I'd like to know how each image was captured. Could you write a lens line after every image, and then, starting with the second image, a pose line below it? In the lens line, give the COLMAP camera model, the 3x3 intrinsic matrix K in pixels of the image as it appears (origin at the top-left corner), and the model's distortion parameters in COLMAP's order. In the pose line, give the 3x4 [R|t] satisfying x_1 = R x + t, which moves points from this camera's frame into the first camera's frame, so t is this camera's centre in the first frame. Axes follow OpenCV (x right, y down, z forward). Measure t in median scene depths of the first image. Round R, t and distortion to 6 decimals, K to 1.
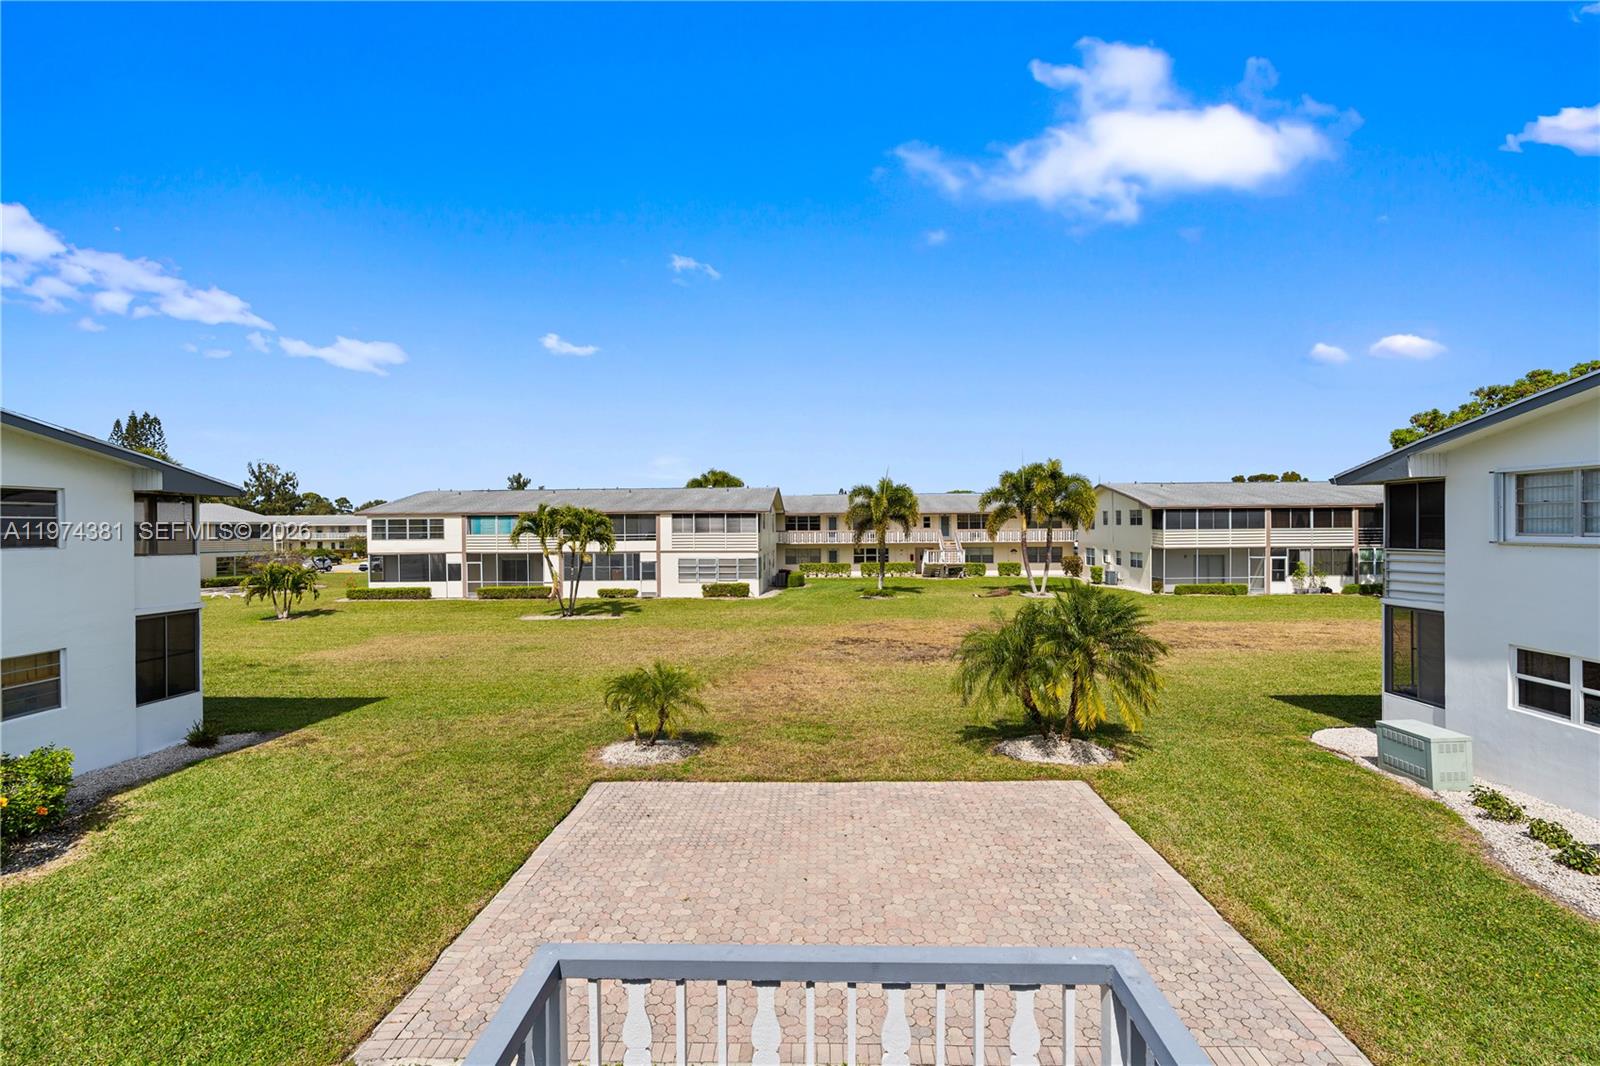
lens RADIAL K [[726.6, 0, 799.7], [0, 726.6, 530.3], [0, 0, 1]] dist [-0.001961, 0.001101]
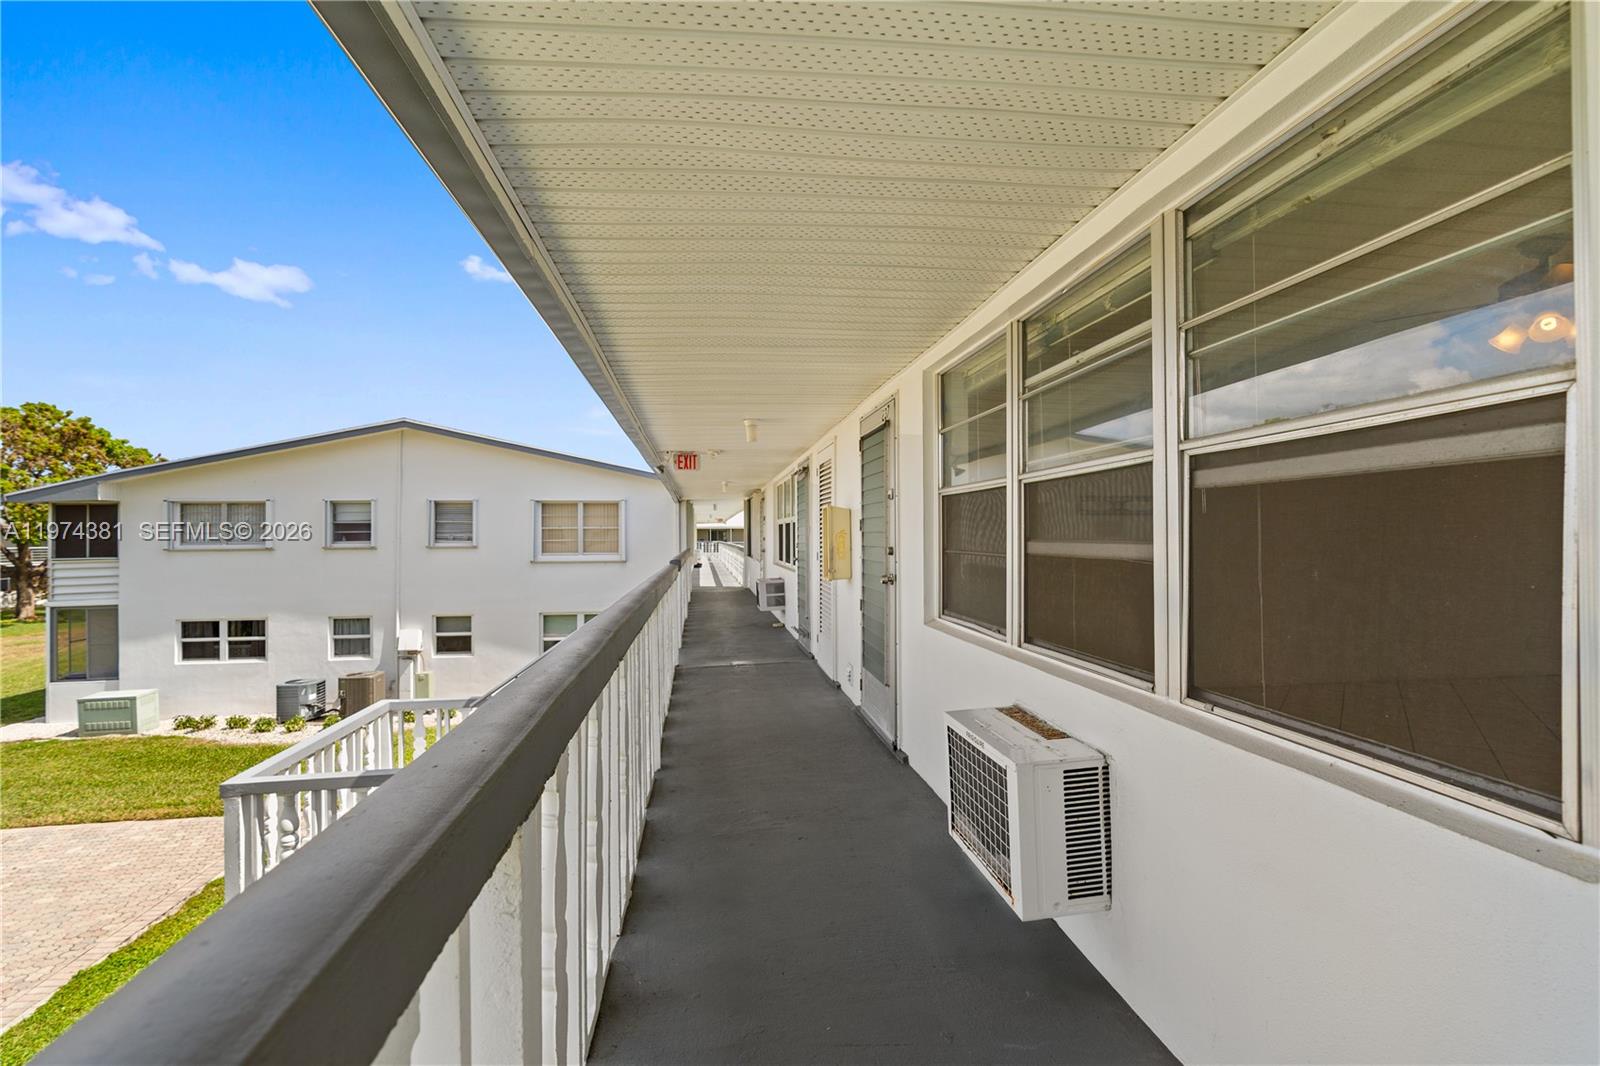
lens RADIAL K [[726.6, 0, 799.7], [0, 726.6, 530.3], [0, 0, 1]] dist [-0.001961, 0.001101]
pose [[-0.144717, 0.008276, 0.989438, -0.649907], [0.015685, 0.999859, -0.006069, 0.006488], [-0.989349, 0.014641, -0.144826, -0.028310]]
